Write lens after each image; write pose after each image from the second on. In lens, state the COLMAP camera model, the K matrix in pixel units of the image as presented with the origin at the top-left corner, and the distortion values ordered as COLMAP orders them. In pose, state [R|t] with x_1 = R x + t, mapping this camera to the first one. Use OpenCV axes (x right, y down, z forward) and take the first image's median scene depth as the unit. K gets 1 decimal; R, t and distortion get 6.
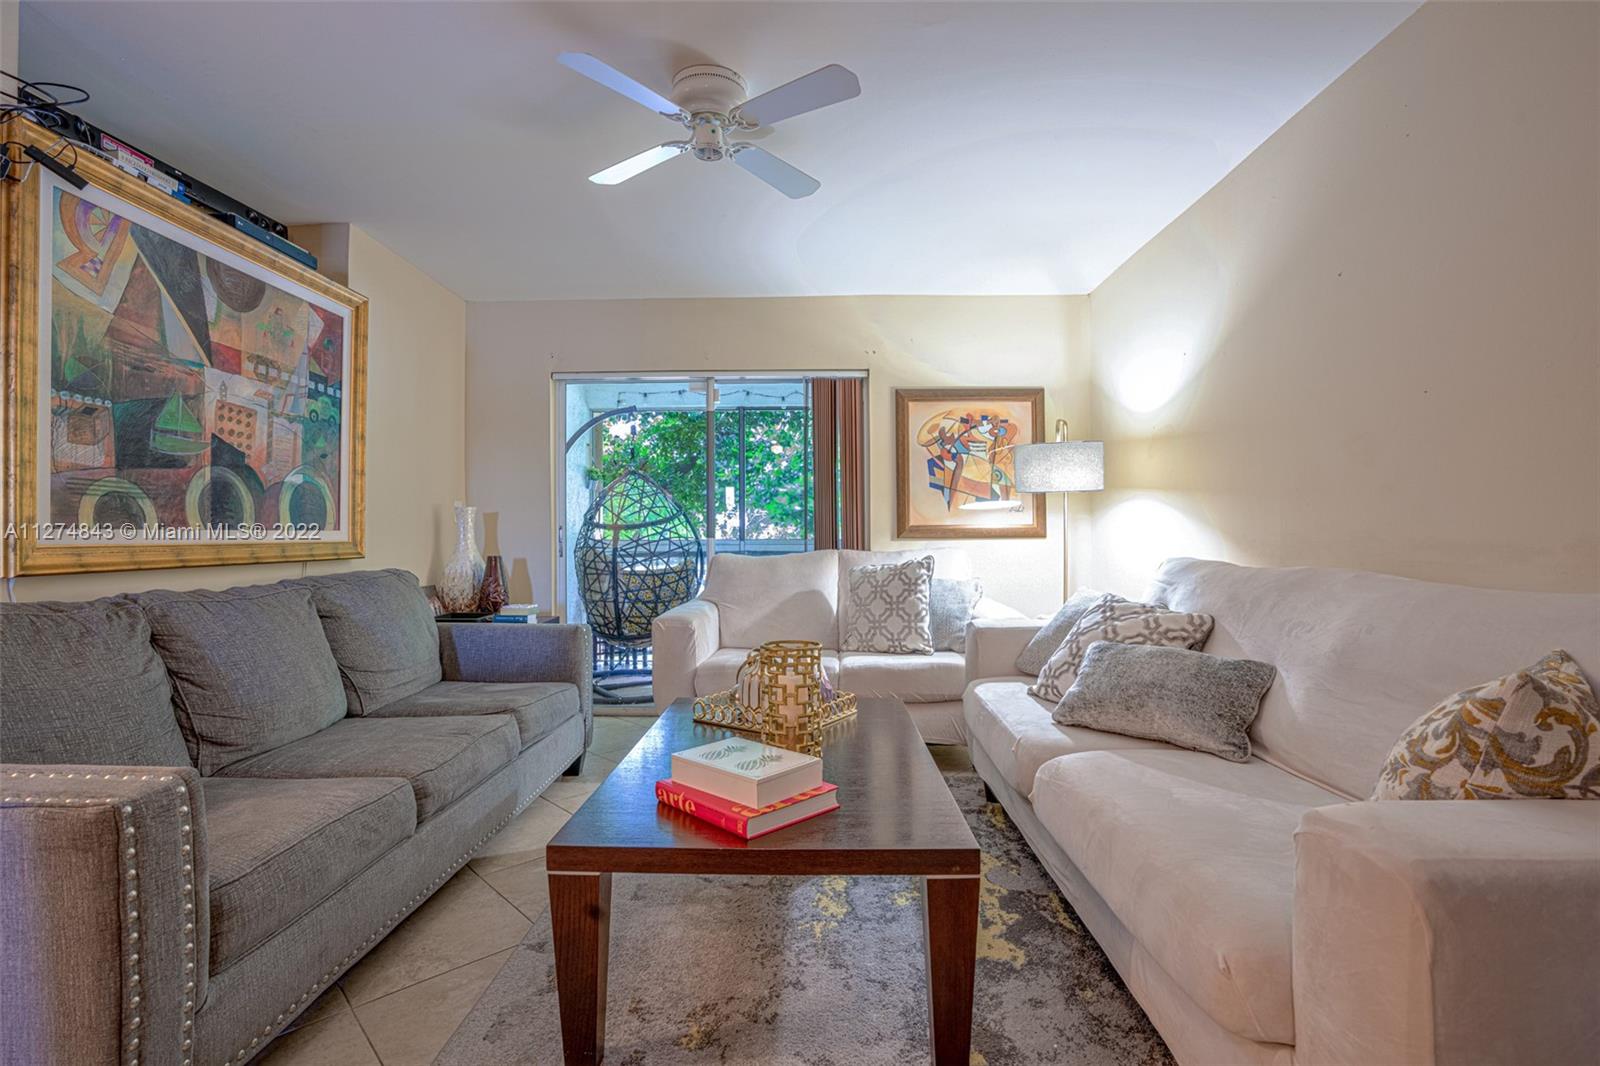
lens RADIAL K [[746.3, 0, 814.5], [0, 746.3, 530.5], [0, 0, 1]] dist [-0.055257, 0.001051]
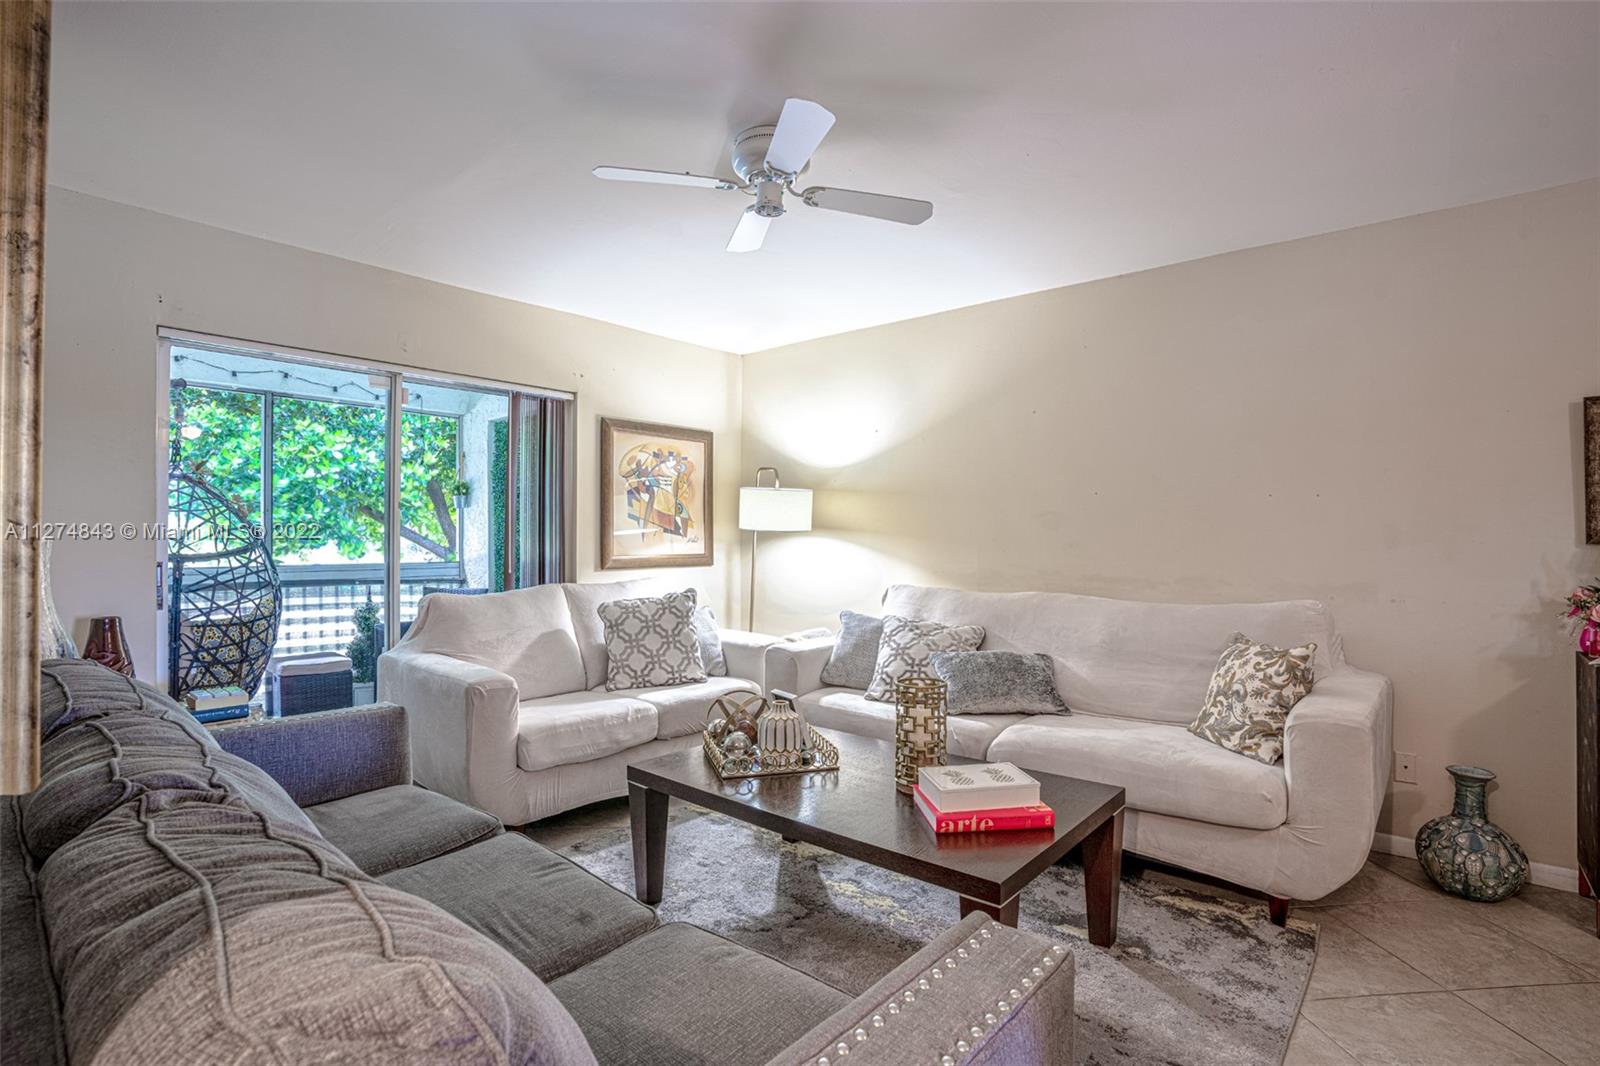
lens RADIAL K [[746.3, 0, 814.5], [0, 746.3, 530.5], [0, 0, 1]] dist [-0.055257, 0.001051]
pose [[0.645482, 0.012971, 0.763666, -0.453985], [-0.009040, 0.999915, -0.009343, -0.033697], [-0.763722, -0.000873, 0.645544, 0.153296]]
